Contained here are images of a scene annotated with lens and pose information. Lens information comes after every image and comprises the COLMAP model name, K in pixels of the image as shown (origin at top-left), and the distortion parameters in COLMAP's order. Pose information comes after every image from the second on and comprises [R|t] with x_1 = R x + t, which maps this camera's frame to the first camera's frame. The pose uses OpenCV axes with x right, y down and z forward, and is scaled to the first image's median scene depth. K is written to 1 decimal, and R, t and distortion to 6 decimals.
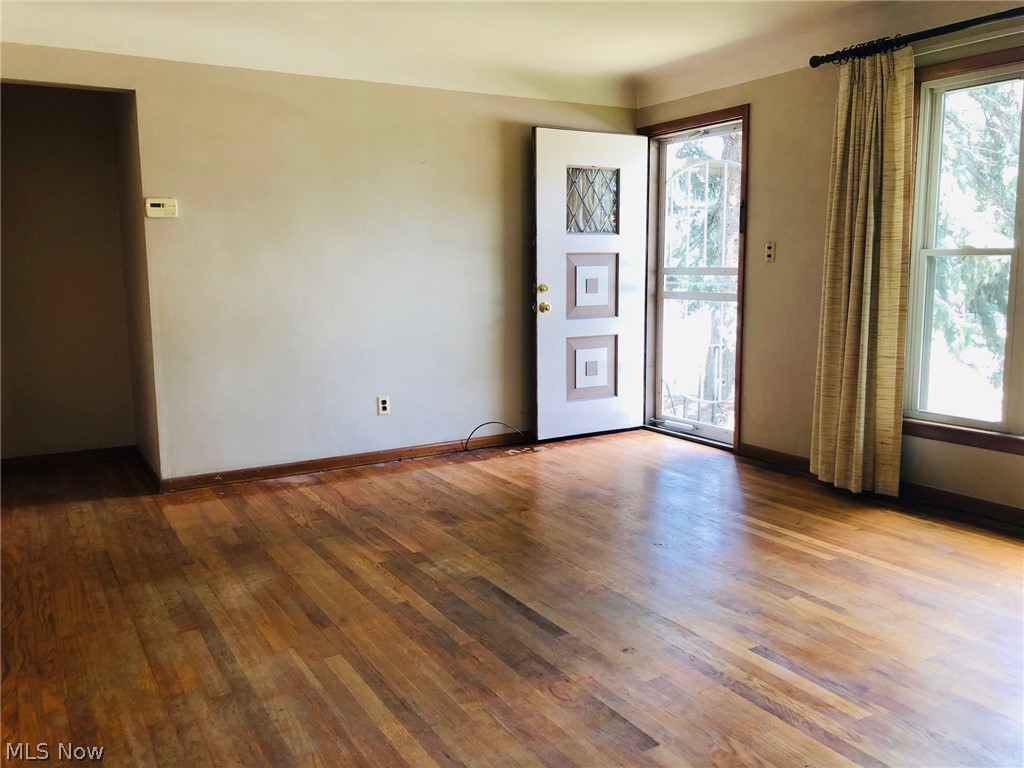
lens RADIAL K [[841.4, 0, 510.9], [0, 841.4, 384.0], [0, 0, 1]] dist [-0.001133, -0.007468]
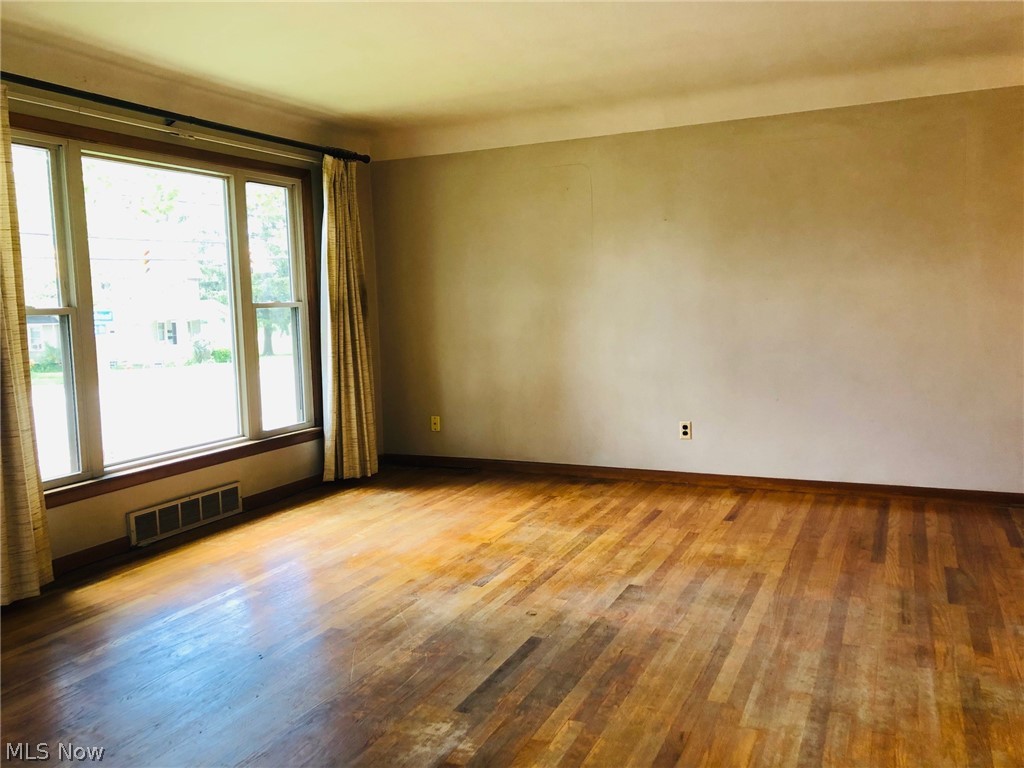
lens RADIAL K [[841.4, 0, 510.7], [0, 841.4, 383.5], [0, 0, 1]] dist [-0.001133, -0.007468]
pose [[-0.563353, -0.058574, 0.824137, -0.899174], [0.153999, 0.972559, 0.174392, -0.251005], [-0.811737, 0.225161, -0.538874, 1.712632]]
